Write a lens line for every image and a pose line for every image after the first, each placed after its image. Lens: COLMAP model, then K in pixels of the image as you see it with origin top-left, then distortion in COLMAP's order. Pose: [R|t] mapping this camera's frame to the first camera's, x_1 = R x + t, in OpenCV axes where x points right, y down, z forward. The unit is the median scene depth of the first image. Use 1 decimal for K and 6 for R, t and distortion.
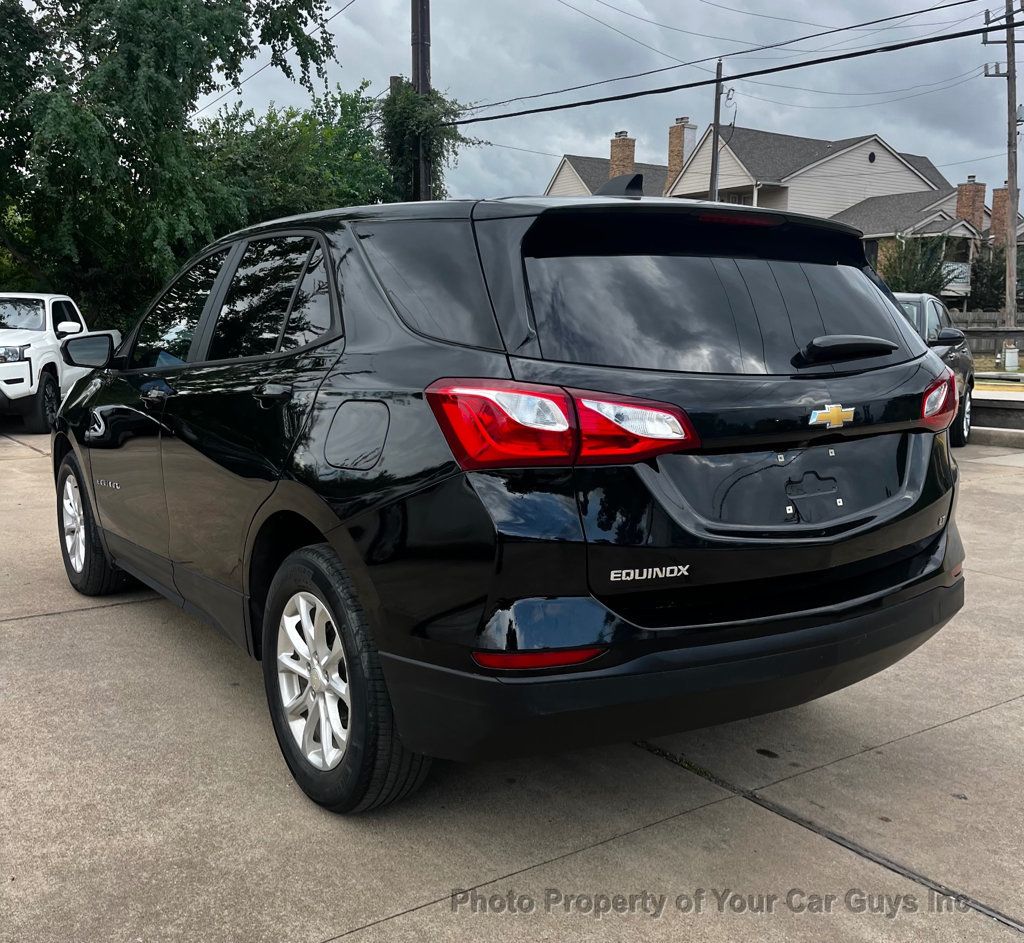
lens RADIAL K [[1087.7, 0, 509.7], [0, 1087.7, 449.7], [0, 0, 1]] dist [0.072959, -0.044647]
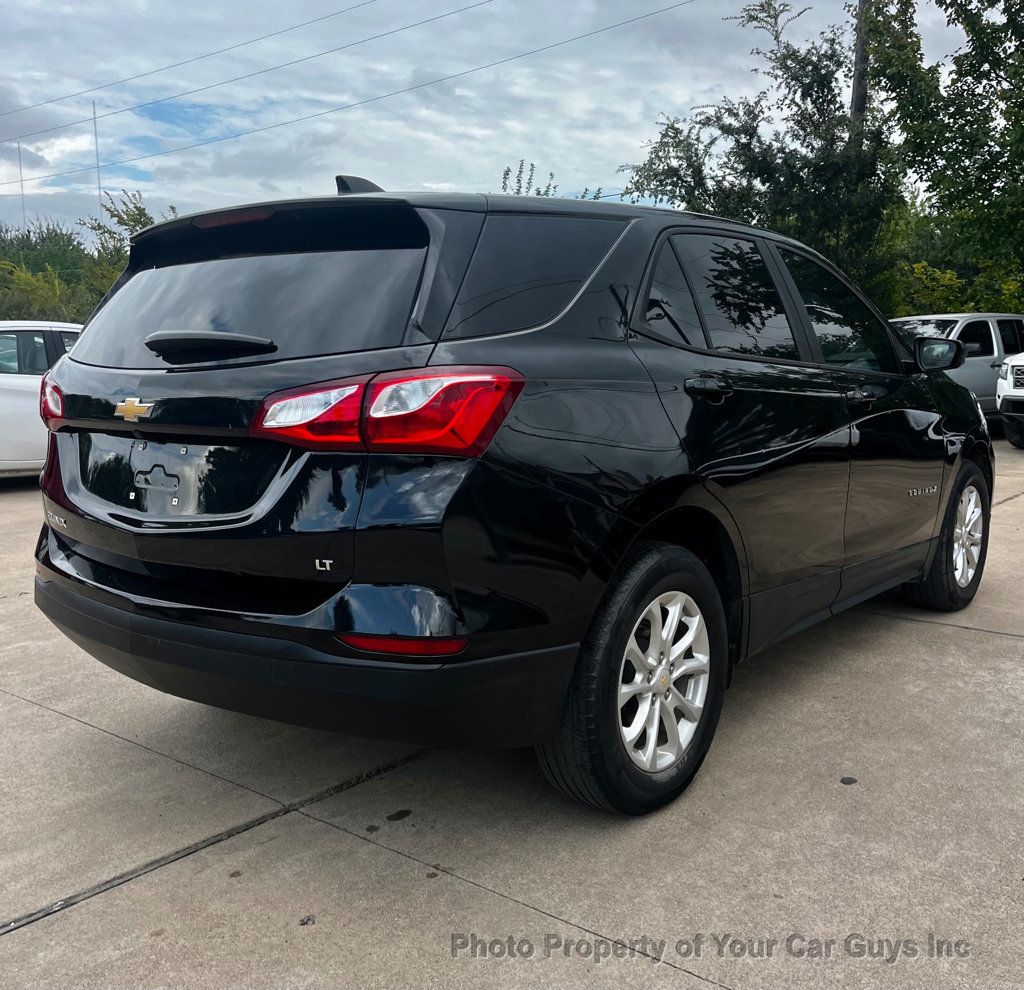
lens RADIAL K [[1092.5, 0, 509.3], [0, 1092.5, 473.8], [0, 0, 1]] dist [0.049524, -0.019722]
pose [[0.243625, 0.102289, -0.964461, 0.295916], [-0.104773, 0.991379, 0.078677, -0.019115], [0.964194, 0.081882, 0.252241, 0.233106]]
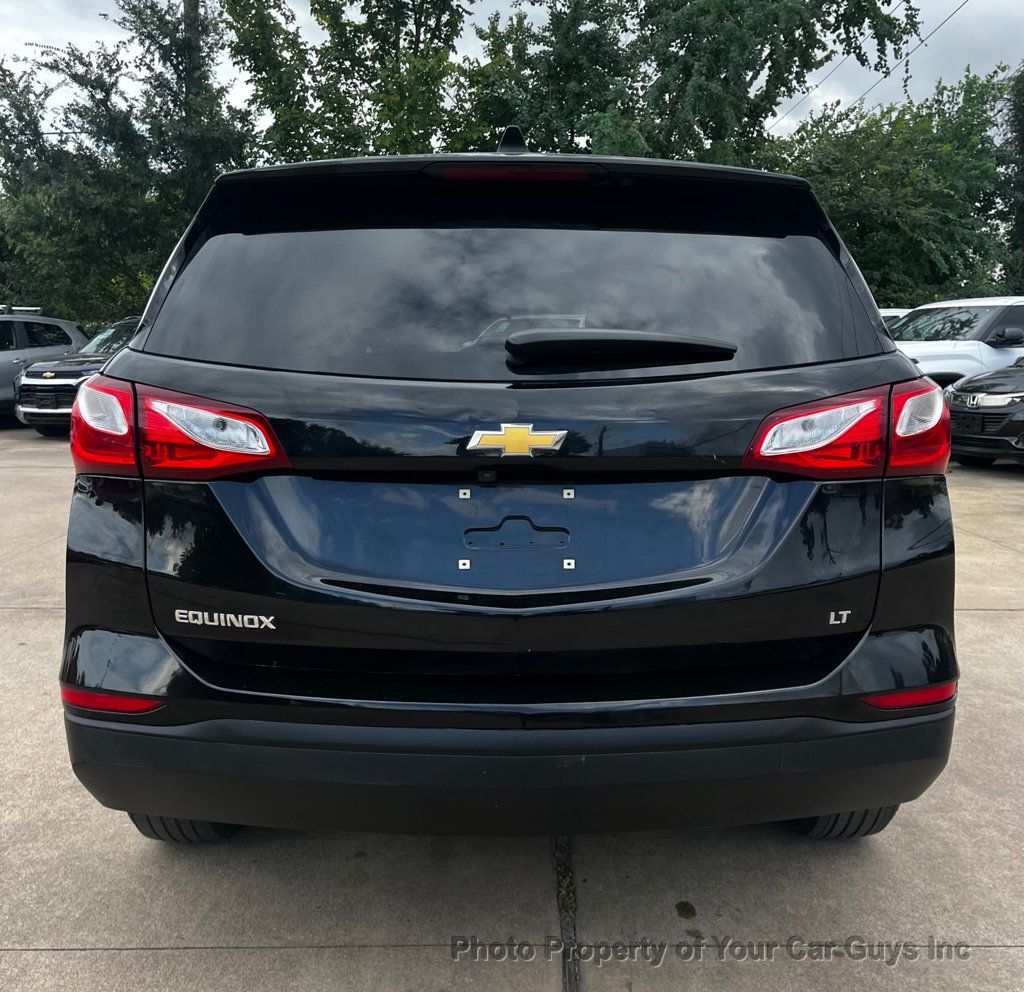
lens RADIAL K [[1162.0, 0, 546.7], [0, 1162.0, 493.6], [0, 0, 1]] dist [0.077045, -0.129531]
pose [[0.826742, 0.074044, -0.557687, 0.158335], [-0.069600, 0.997147, 0.029212, -0.004156], [0.558259, 0.014664, 0.829537, 0.082566]]
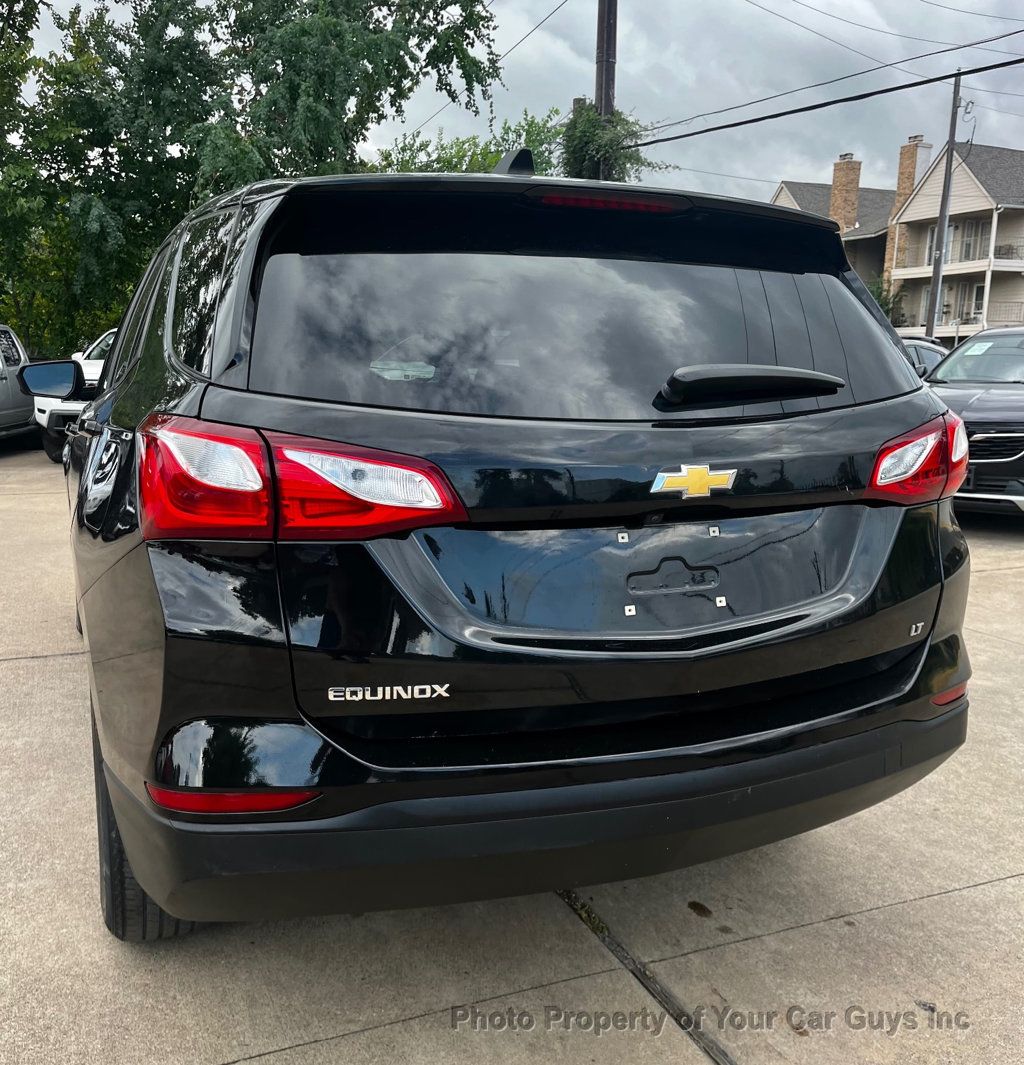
lens RADIAL K [[1077.7, 0, 512.3], [0, 1077.7, 544.9], [0, 0, 1]] dist [0.068051, -0.096389]
pose [[0.977850, 0.043539, -0.204726, 0.069435], [-0.032844, 0.997927, 0.055352, -0.005213], [0.206712, -0.047402, 0.977253, 0.064243]]
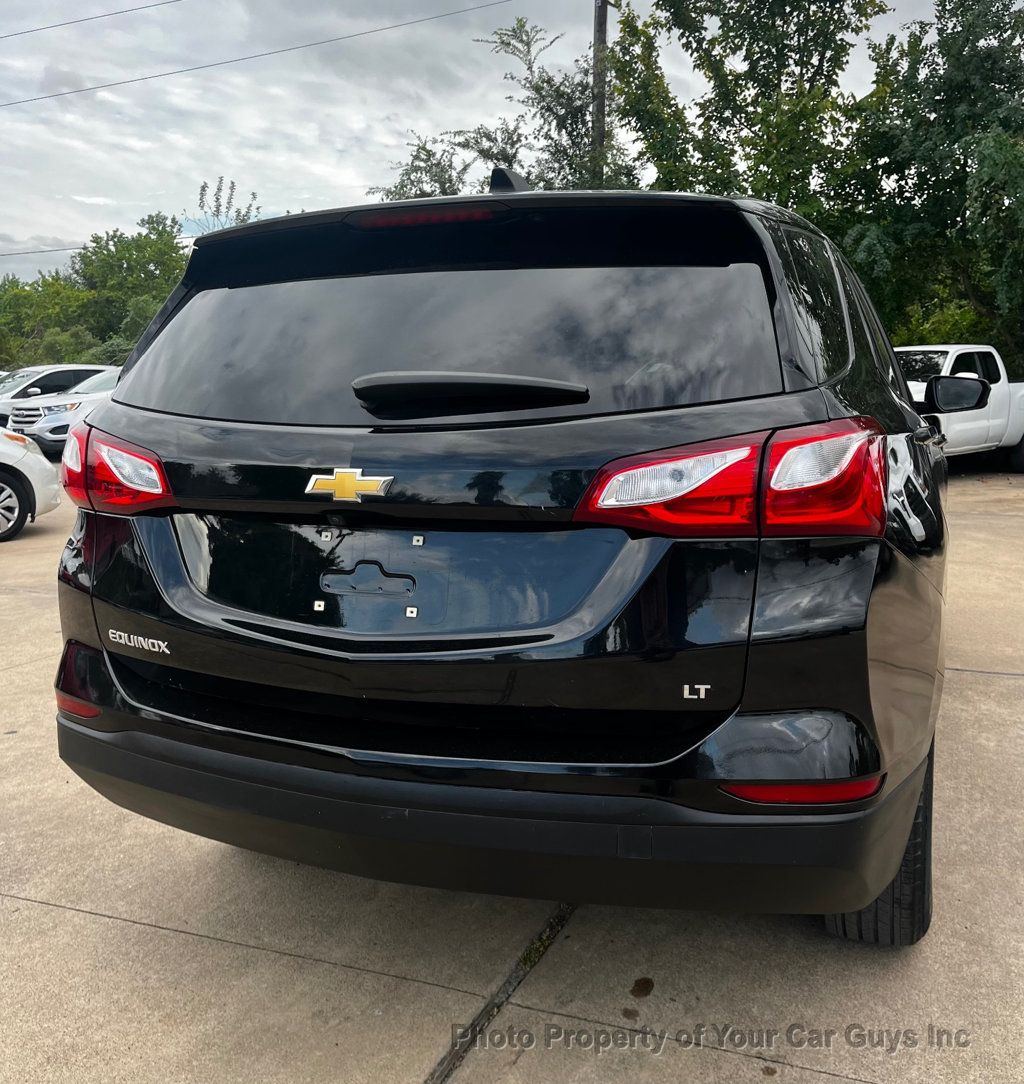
lens RADIAL K [[1110.2, 0, 529.0], [0, 1110.2, 529.6], [0, 0, 1]] dist [0.031572, 0.012141]
pose [[0.537335, 0.102292, -0.837142, 0.207762], [-0.087245, 0.994034, 0.065463, -0.012747], [0.838844, 0.037861, 0.543054, 0.152689]]
